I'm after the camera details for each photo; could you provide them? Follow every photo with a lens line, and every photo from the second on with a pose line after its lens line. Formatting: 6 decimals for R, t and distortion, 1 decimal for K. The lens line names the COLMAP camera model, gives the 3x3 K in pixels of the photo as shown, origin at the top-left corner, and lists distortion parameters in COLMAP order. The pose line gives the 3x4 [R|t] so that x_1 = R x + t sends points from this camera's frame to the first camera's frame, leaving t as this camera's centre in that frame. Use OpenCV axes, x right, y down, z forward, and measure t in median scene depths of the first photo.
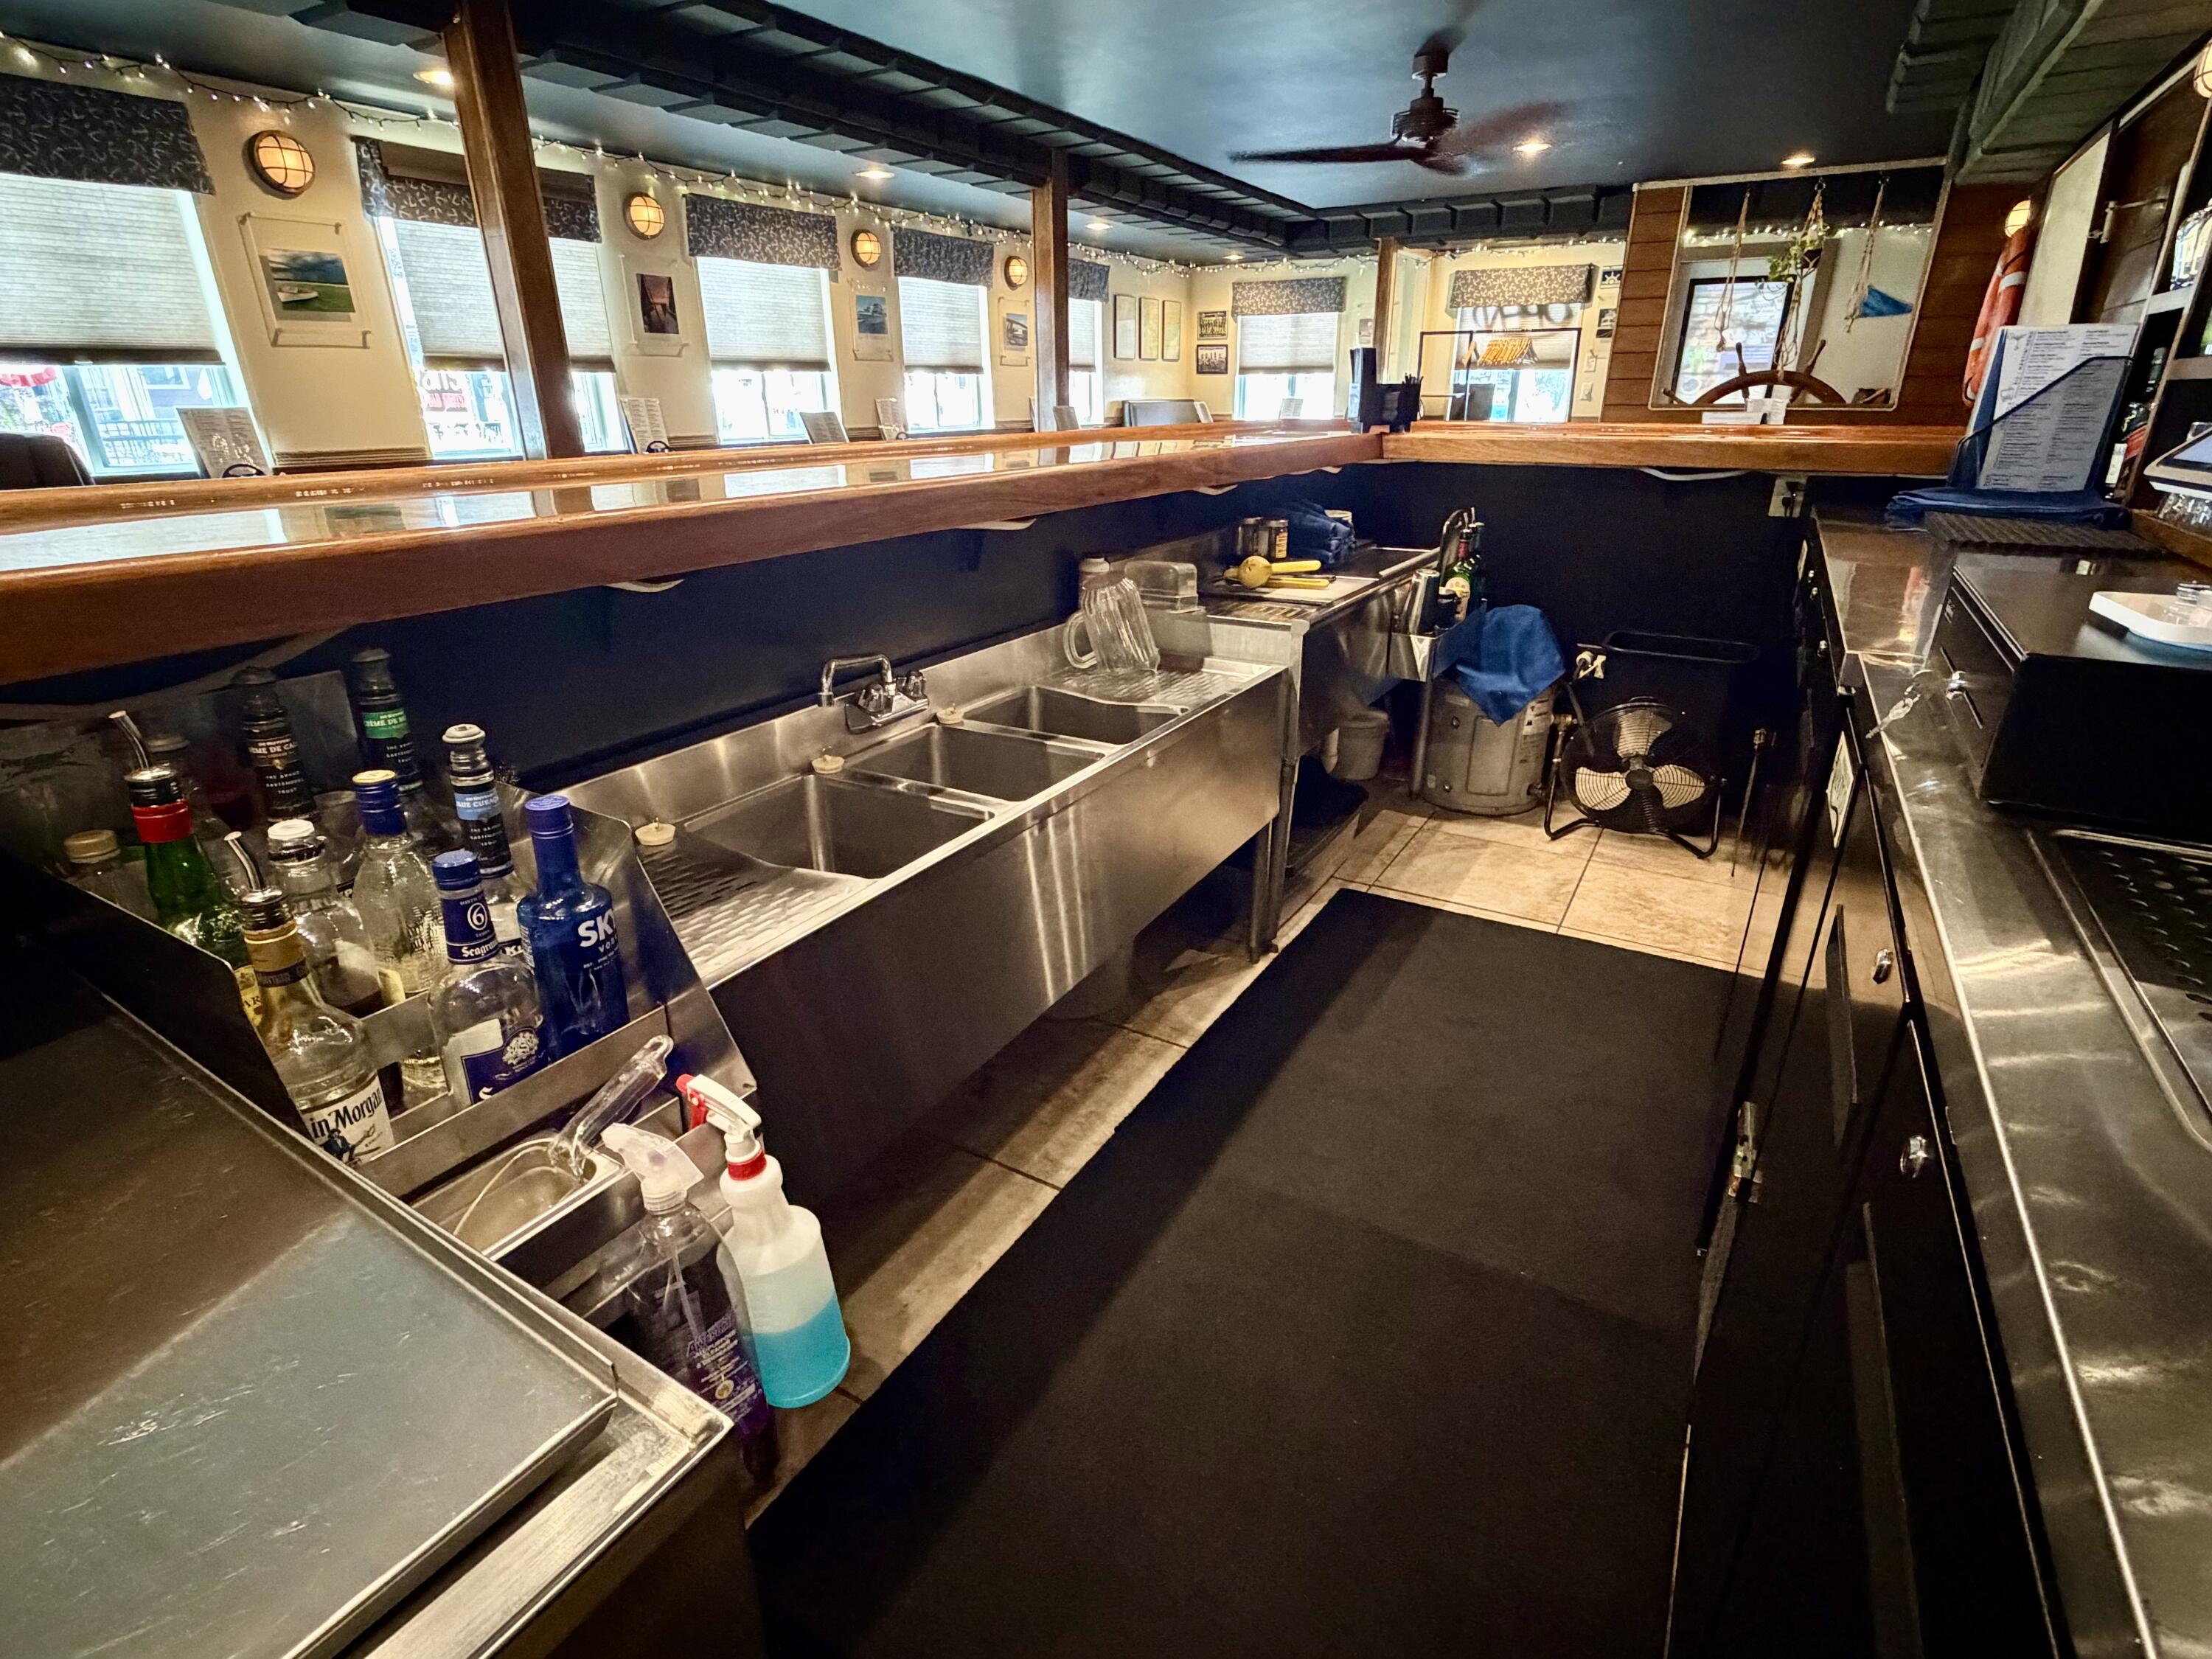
lens RADIAL K [[1081.4, 0, 1120.1], [0, 1081.4, 835.1], [0, 0, 1]] dist [0.004167, -0.001918]
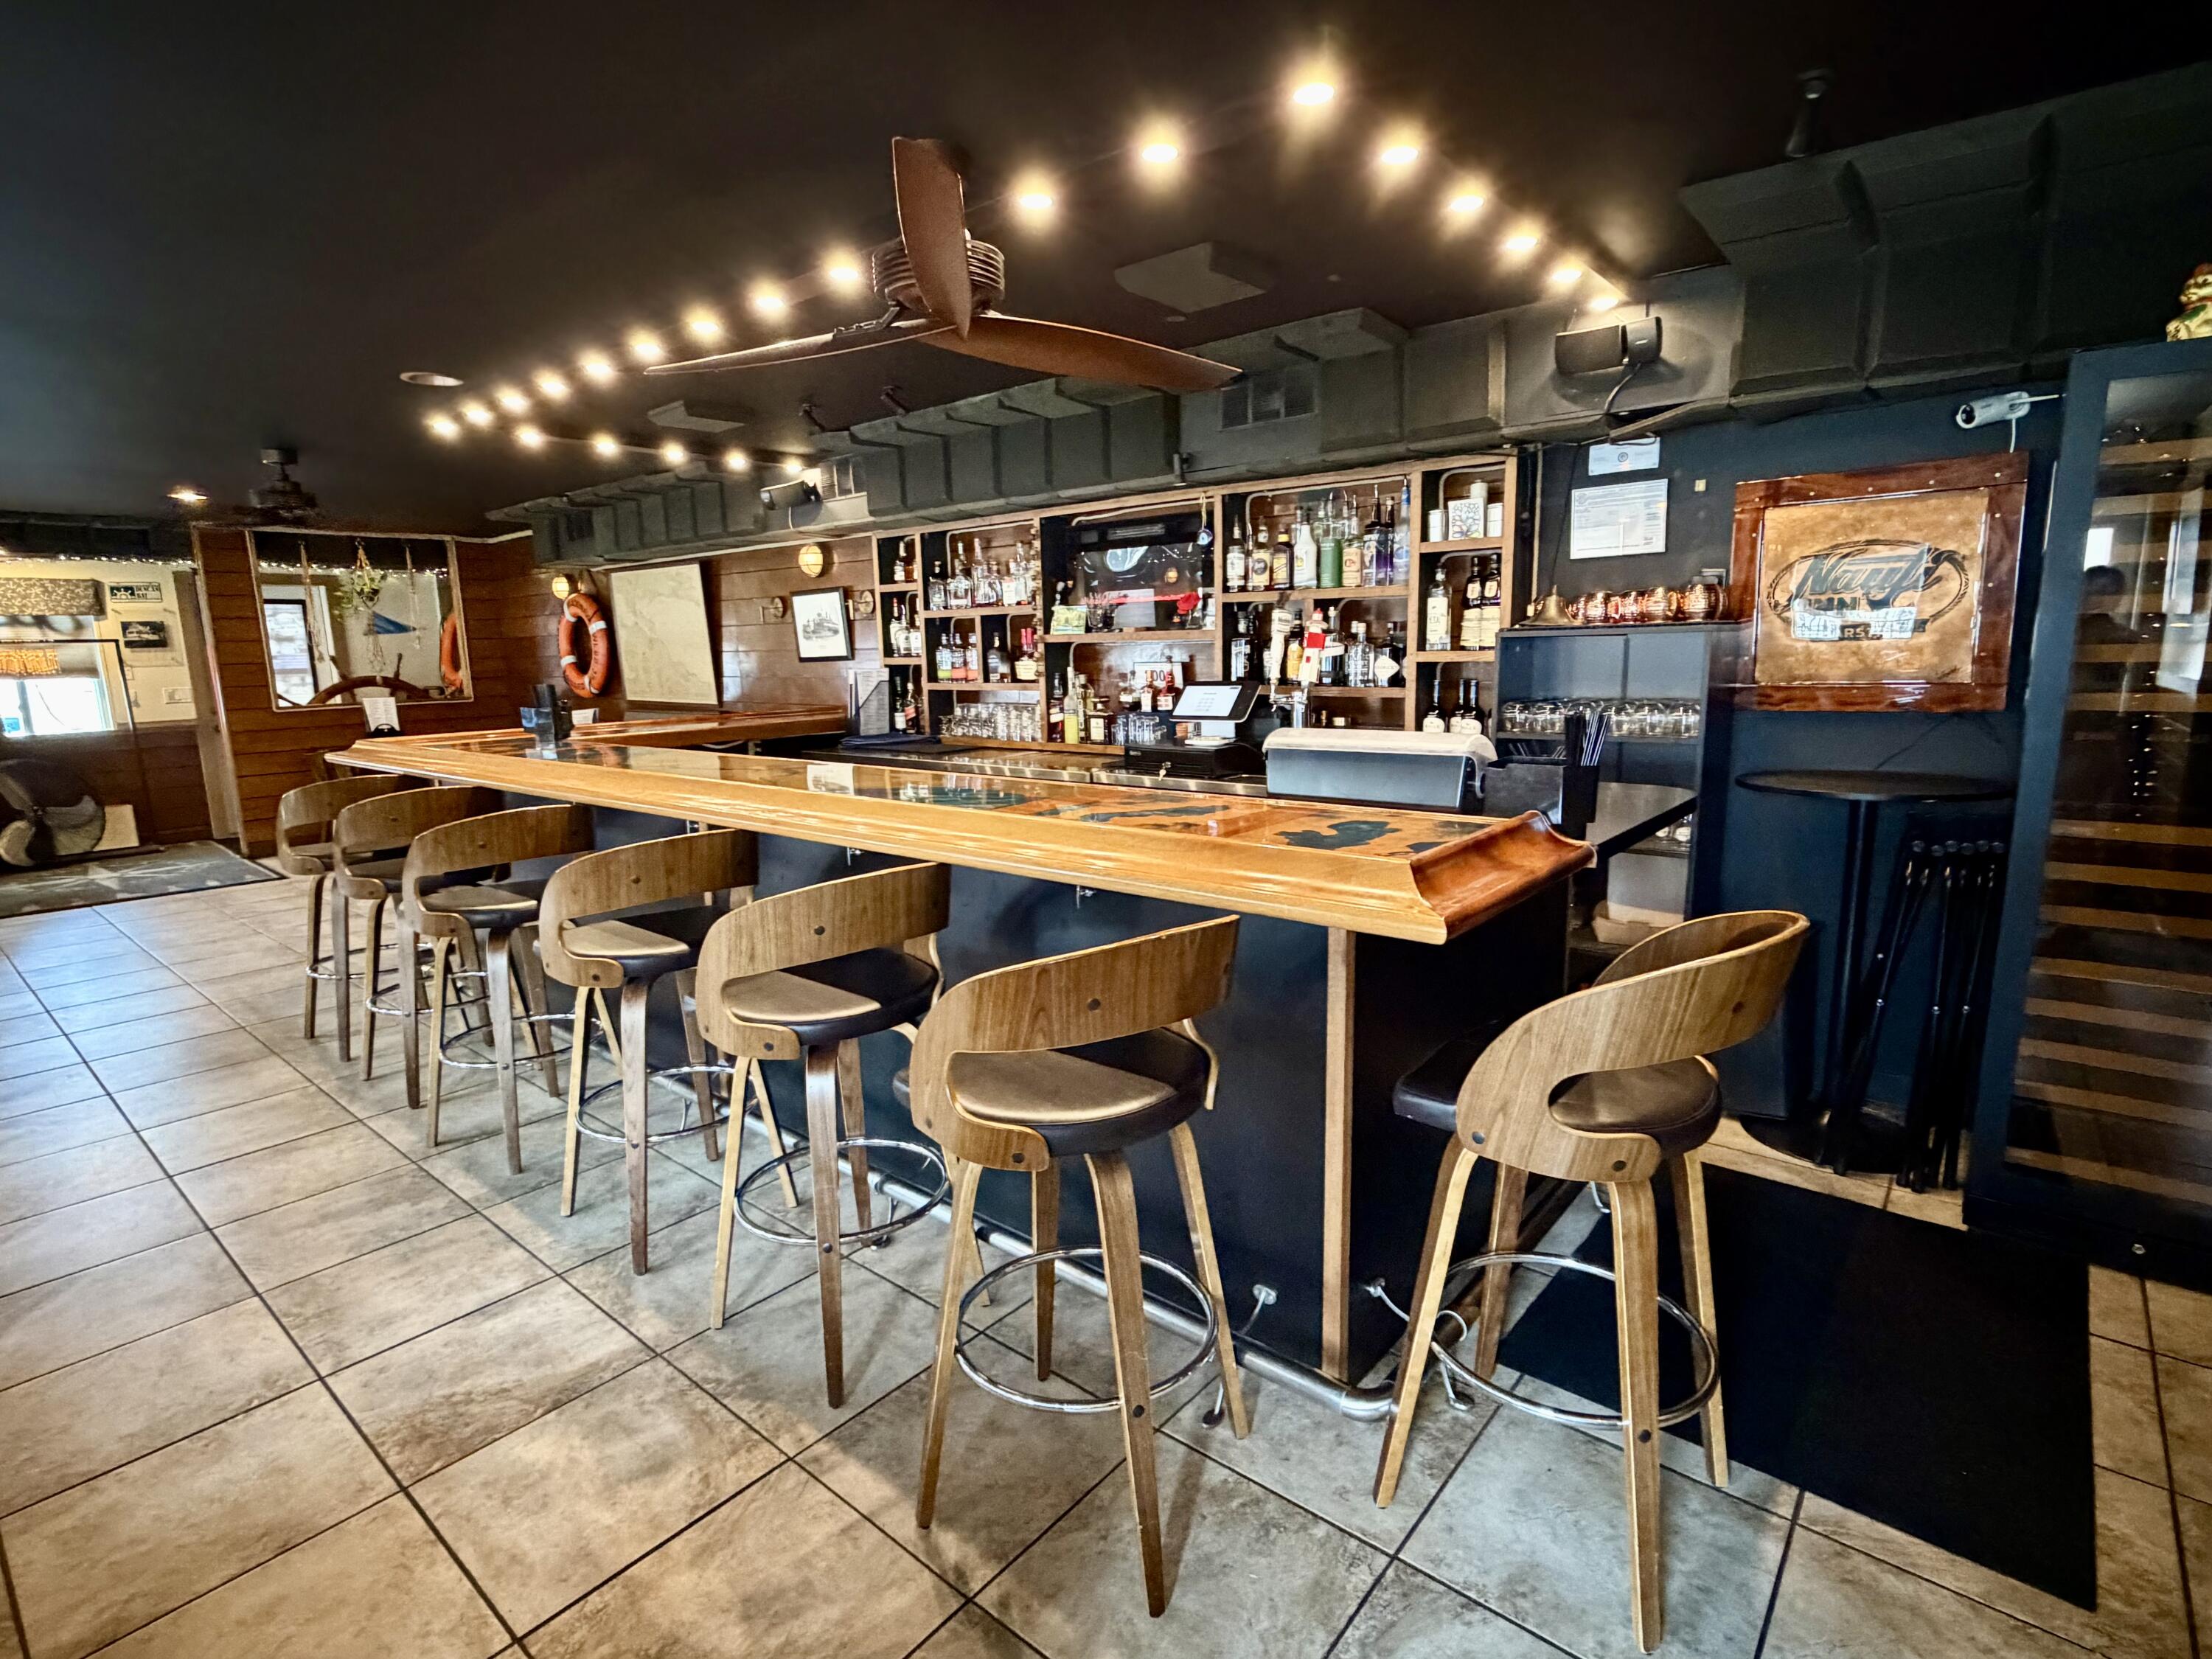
lens RADIAL K [[1081.4, 0, 1090.4], [0, 1081.4, 829.9], [0, 0, 1]] dist [0.004167, -0.001918]
pose [[0.182129, -0.167631, 0.968880, -1.019543], [0.395669, 0.914557, 0.083855, -0.108207], [-0.900153, 0.368083, 0.232894, 0.092883]]
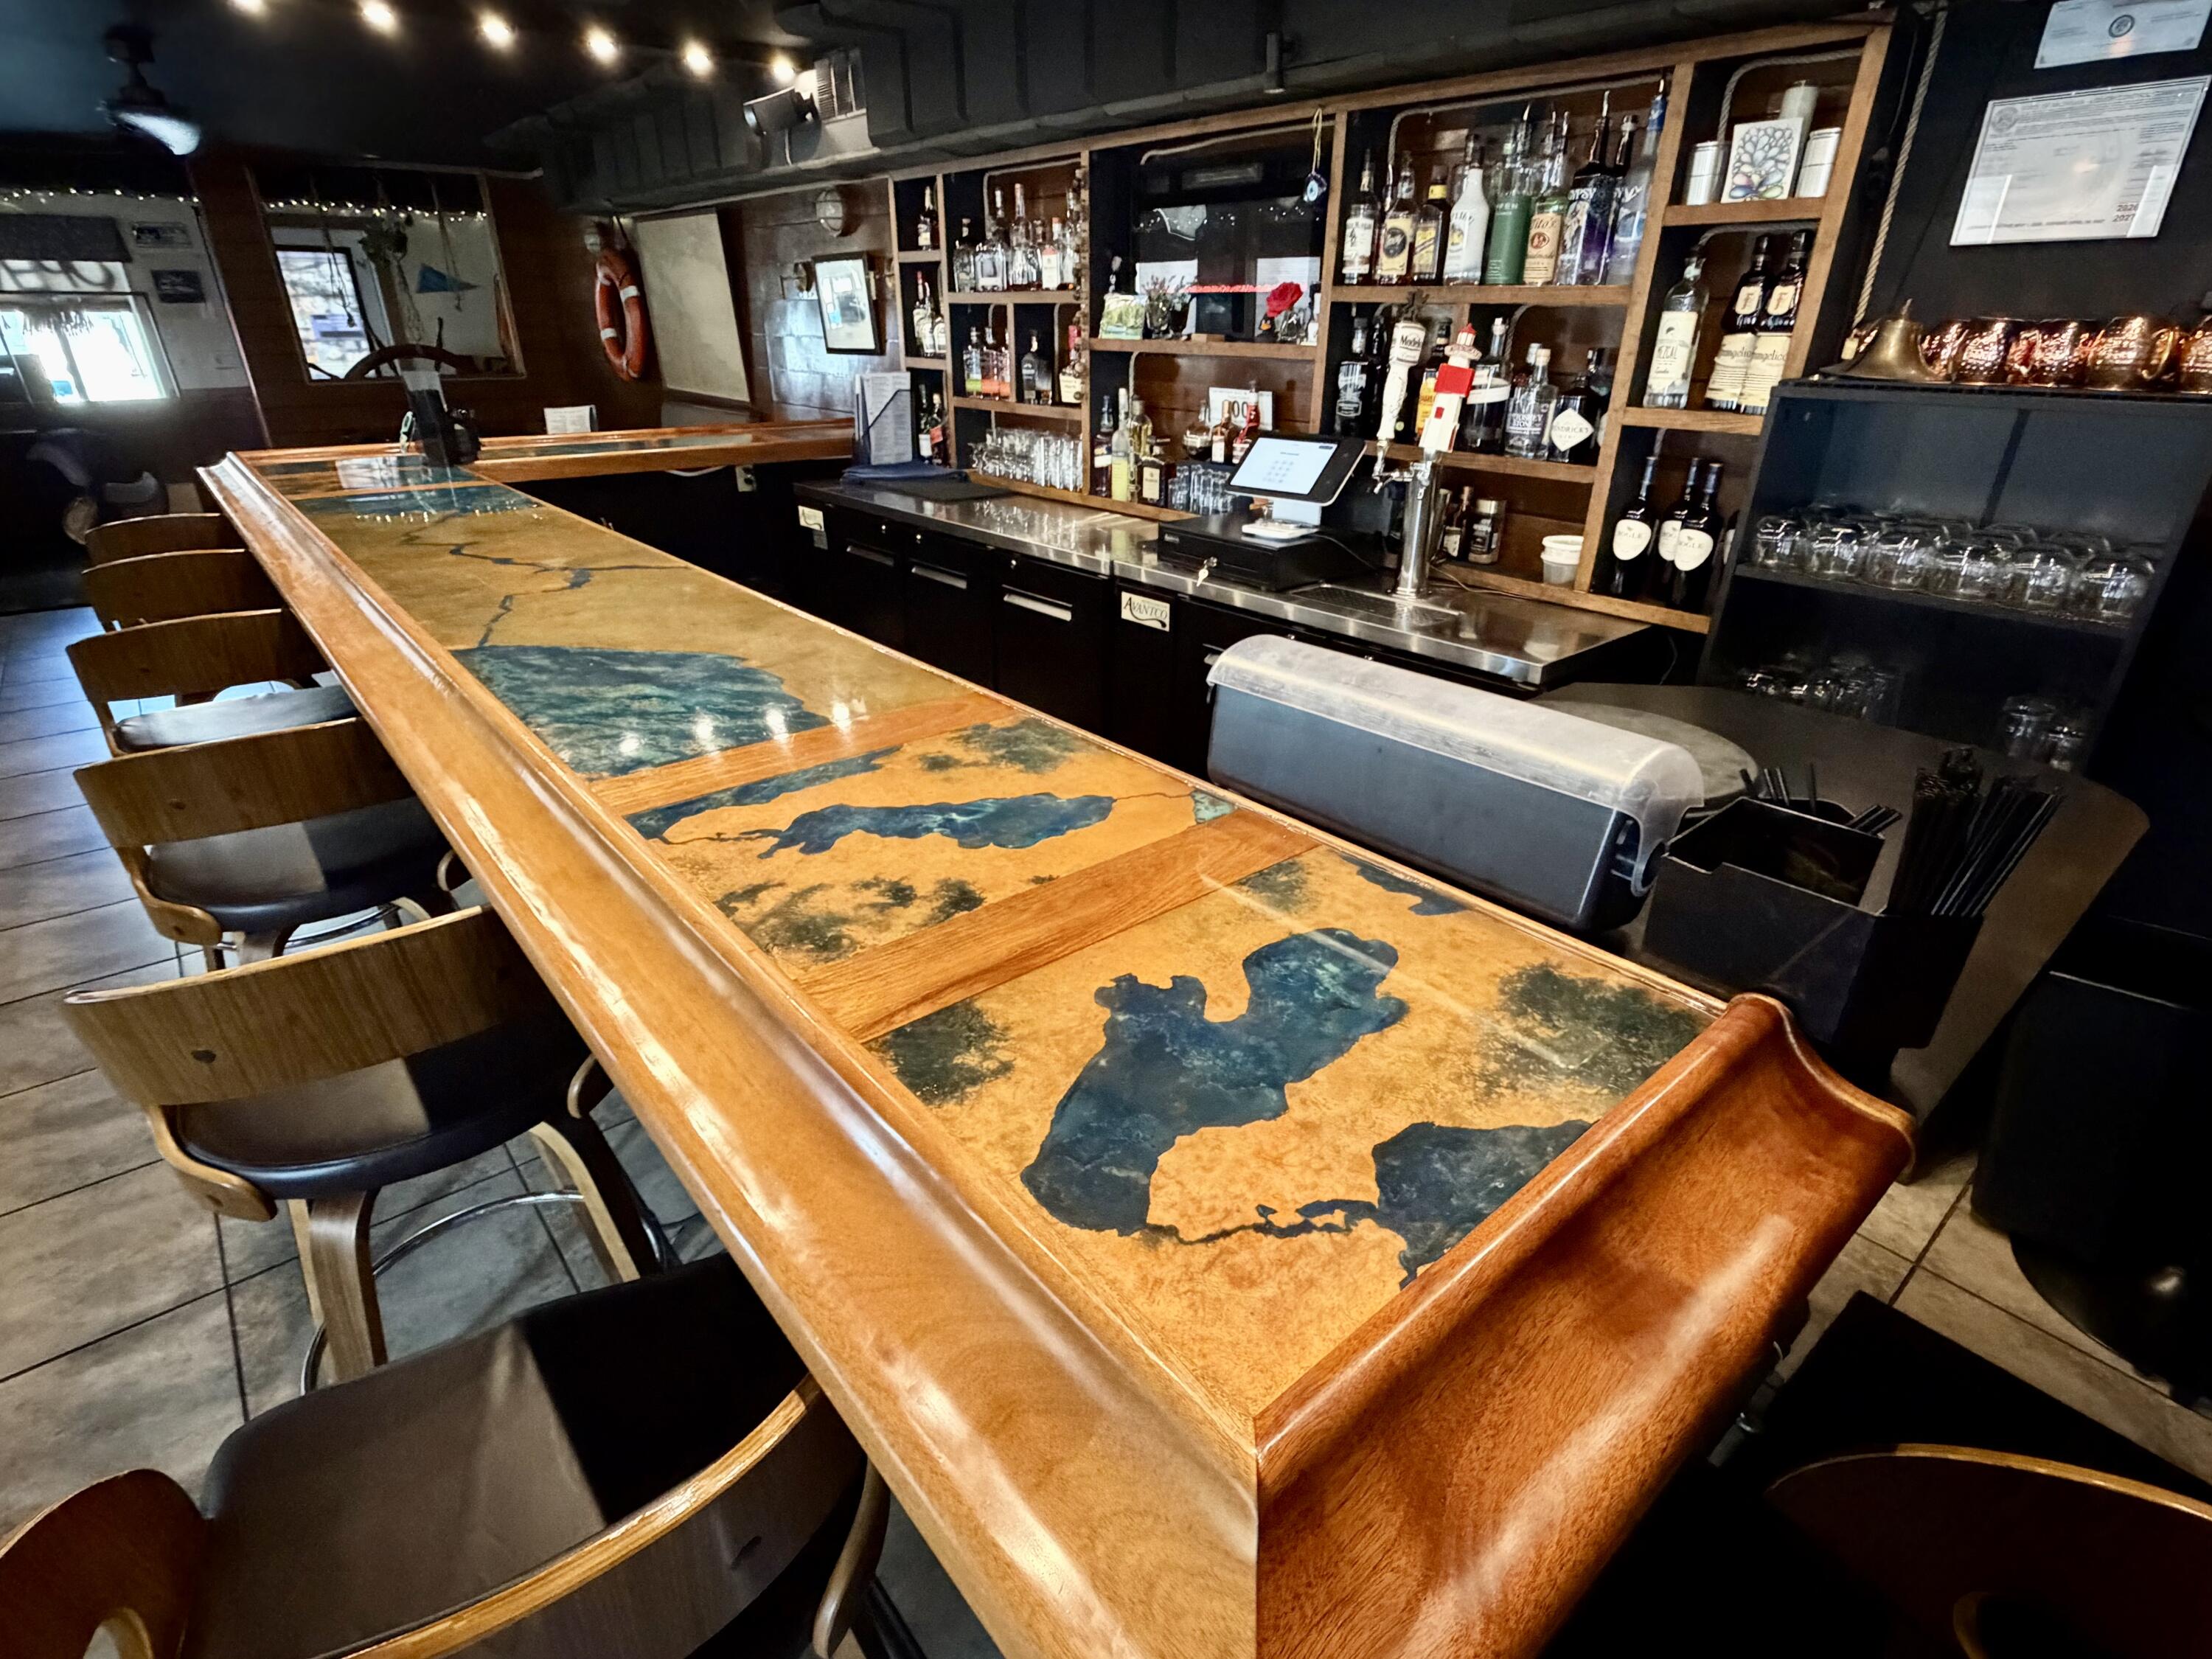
lens RADIAL K [[1081.4, 0, 1087.6], [0, 1081.4, 822.5], [0, 0, 1]] dist [0.004167, -0.001918]
pose [[0.345220, -0.396839, 0.850495, -0.623237], [0.352106, 0.894778, 0.274580, -0.121979], [-0.869968, 0.204673, 0.448624, 0.021253]]
